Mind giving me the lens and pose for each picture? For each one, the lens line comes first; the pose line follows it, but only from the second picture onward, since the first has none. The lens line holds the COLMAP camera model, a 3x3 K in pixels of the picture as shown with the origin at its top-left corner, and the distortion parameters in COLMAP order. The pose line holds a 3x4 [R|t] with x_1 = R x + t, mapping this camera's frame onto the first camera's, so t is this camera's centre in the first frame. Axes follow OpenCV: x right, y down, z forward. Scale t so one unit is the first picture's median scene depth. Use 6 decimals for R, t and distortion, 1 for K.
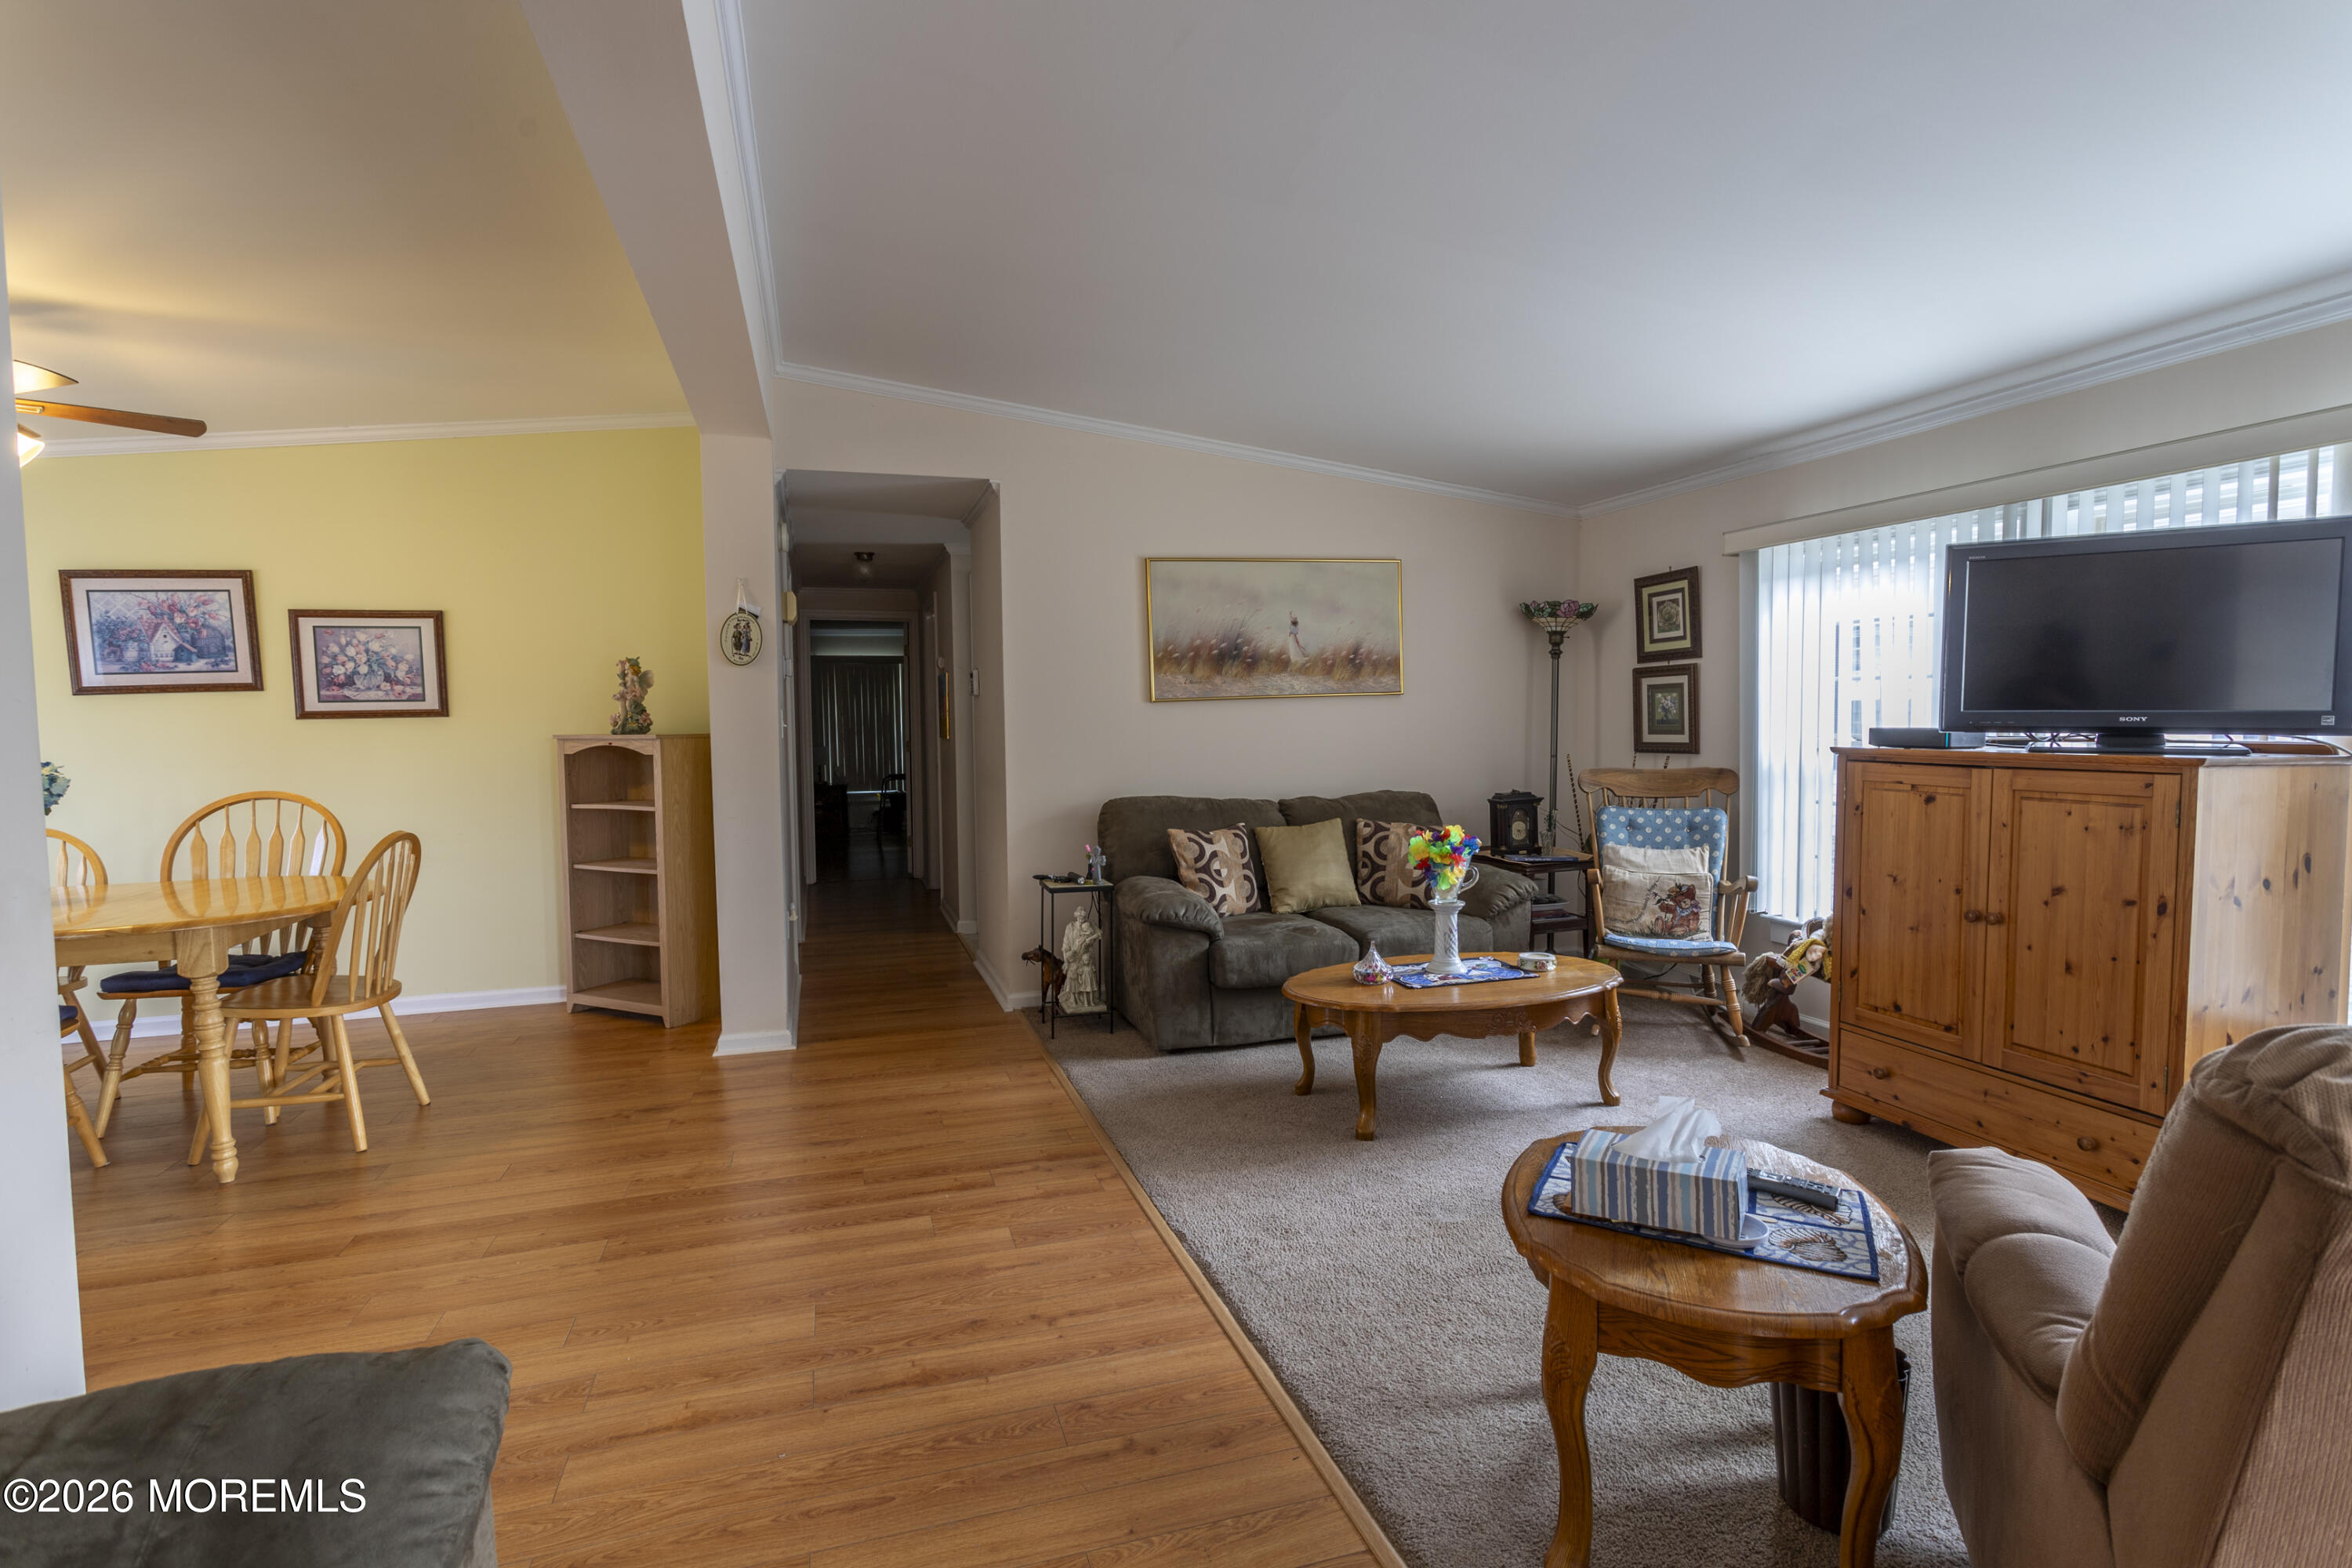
lens RADIAL K [[1134.1, 0, 1170.7], [0, 1134.1, 776.9], [0, 0, 1]] dist [0.004788, 0.001858]
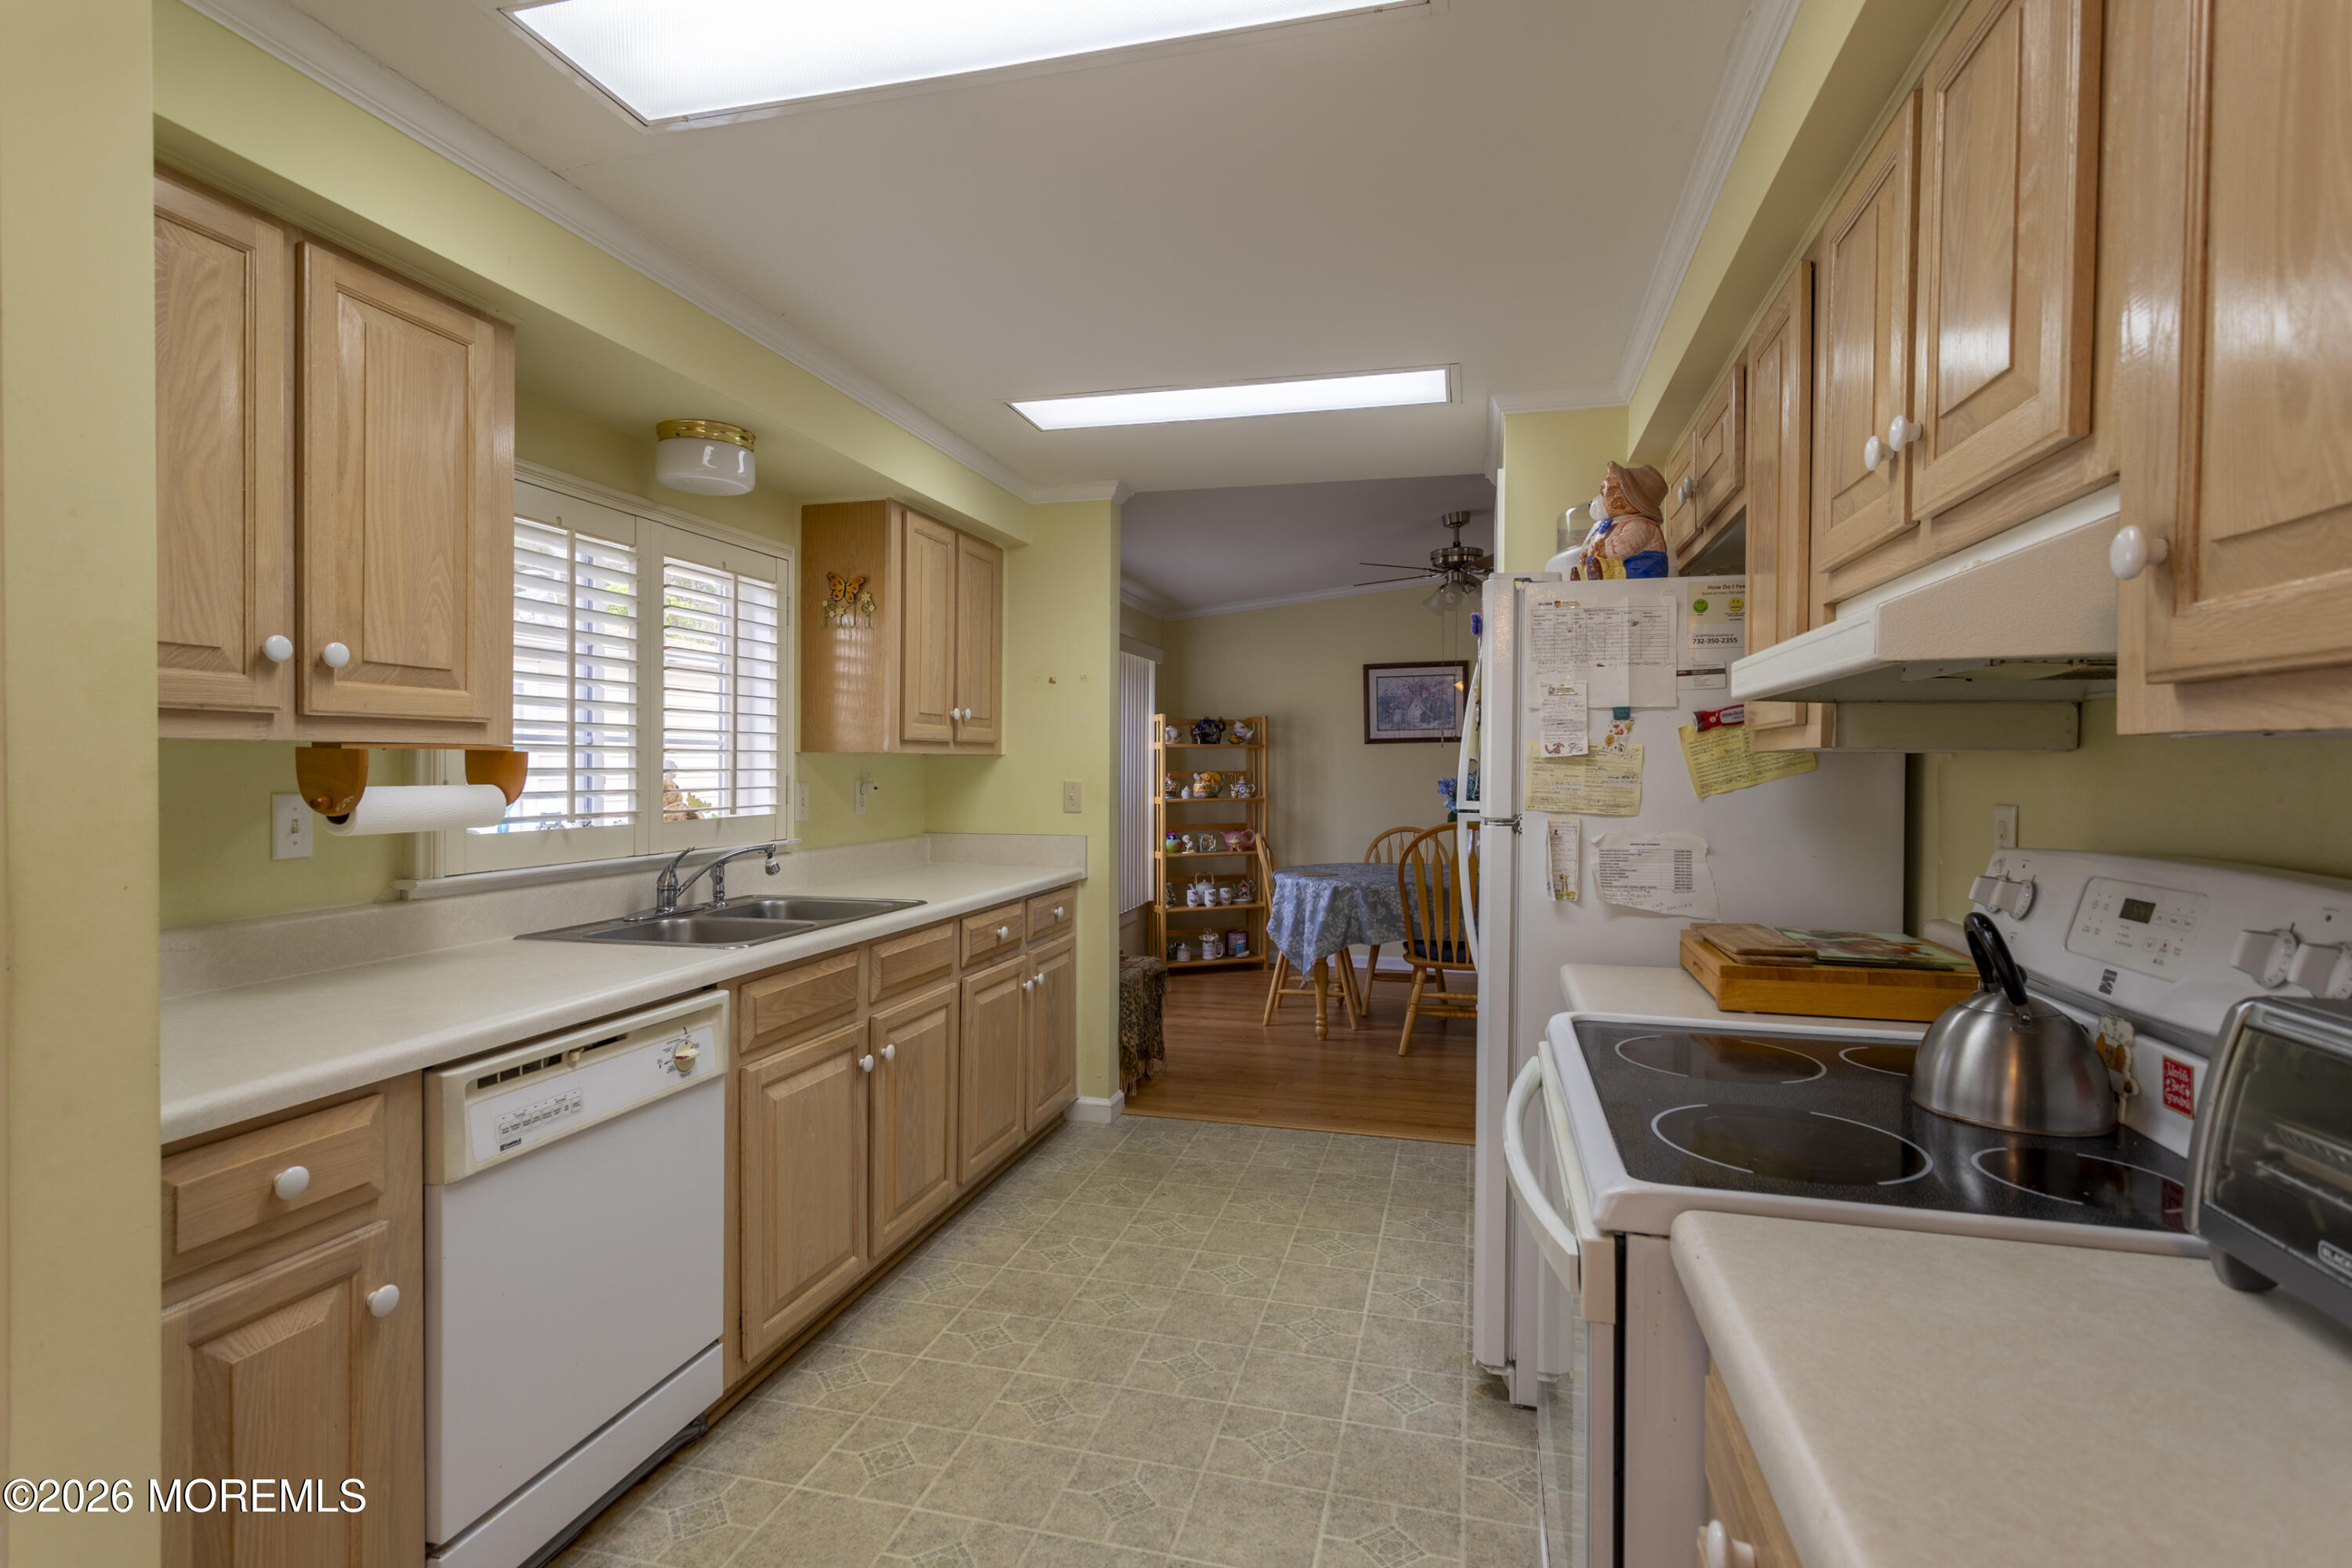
lens RADIAL K [[1134.1, 0, 1170.7], [0, 1134.1, 776.9], [0, 0, 1]] dist [0.004788, 0.001858]
pose [[0.851645, 0.025474, -0.523499, -0.353810], [-0.046759, 0.998528, -0.027481, 0.028471], [0.522028, 0.047883, 0.851583, -0.452367]]
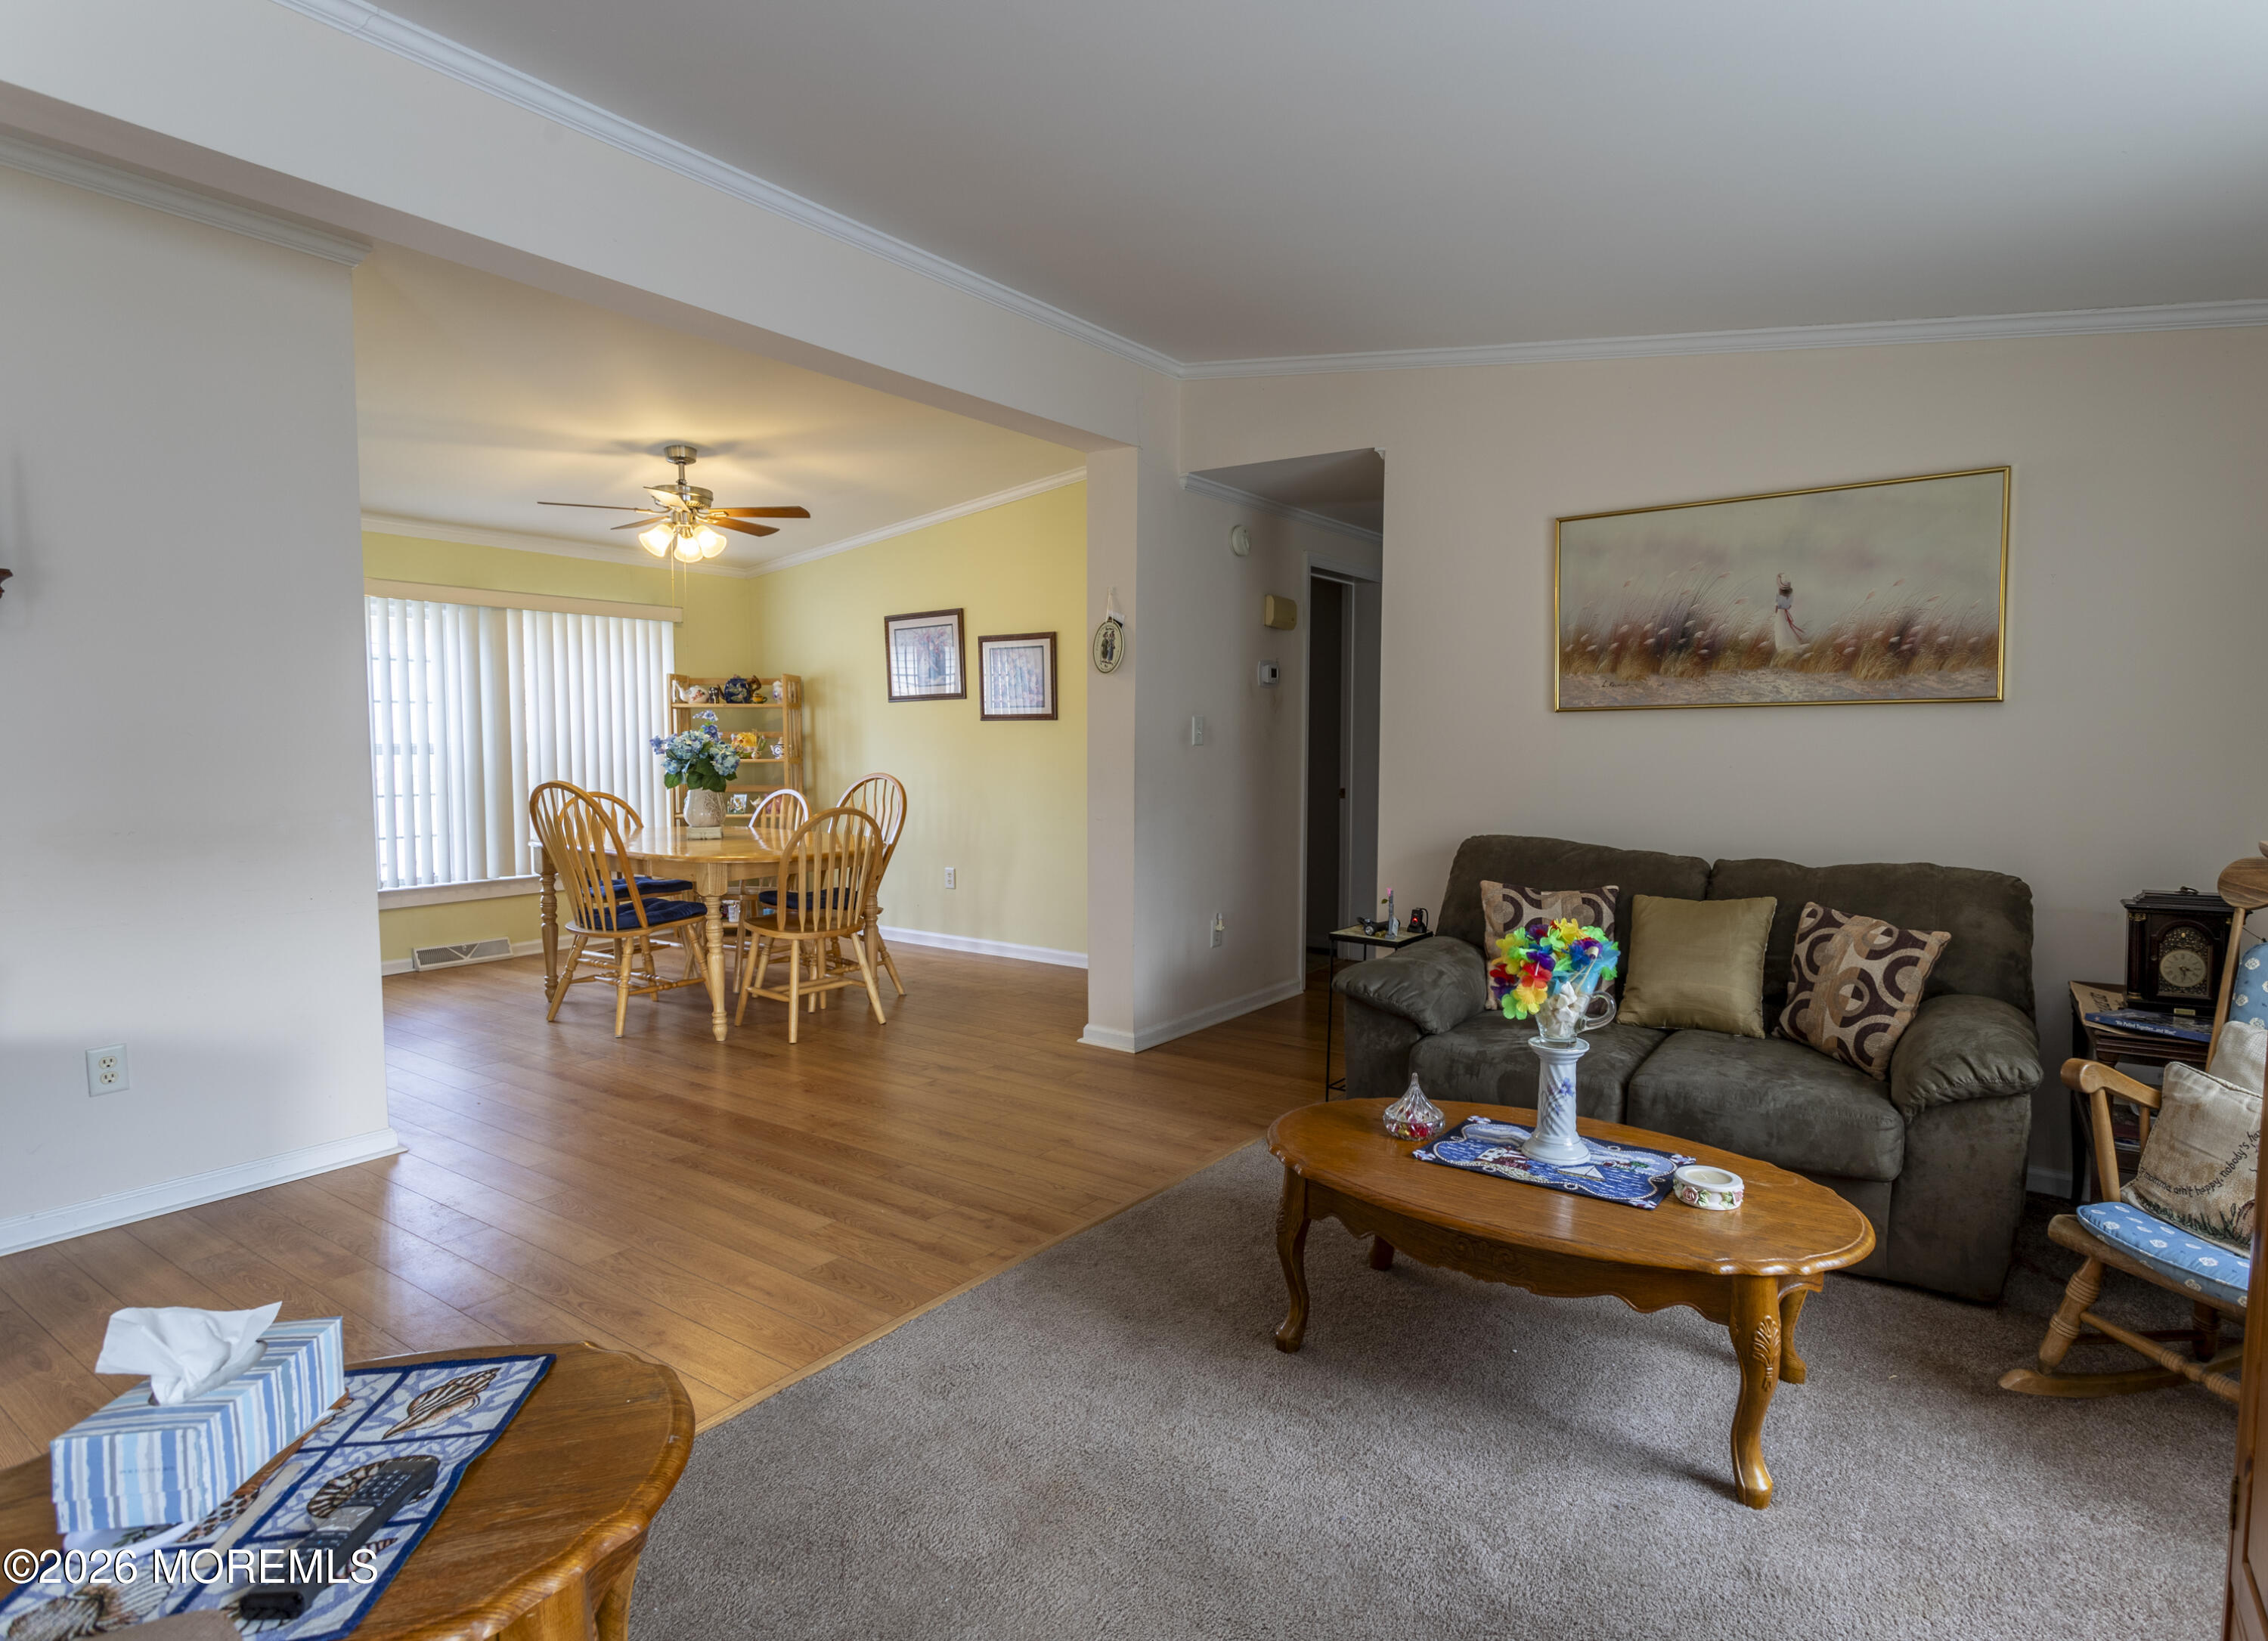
lens RADIAL K [[1186.5, 0, 1232.6], [0, 1186.5, 808.6], [0, 0, 1]] dist [0.001156, 0.000559]
pose [[0.639020, 0.069530, -0.766041, 0.473186], [-0.056182, 0.997465, 0.043670, -0.025727], [0.767136, 0.015132, 0.641306, 0.352582]]
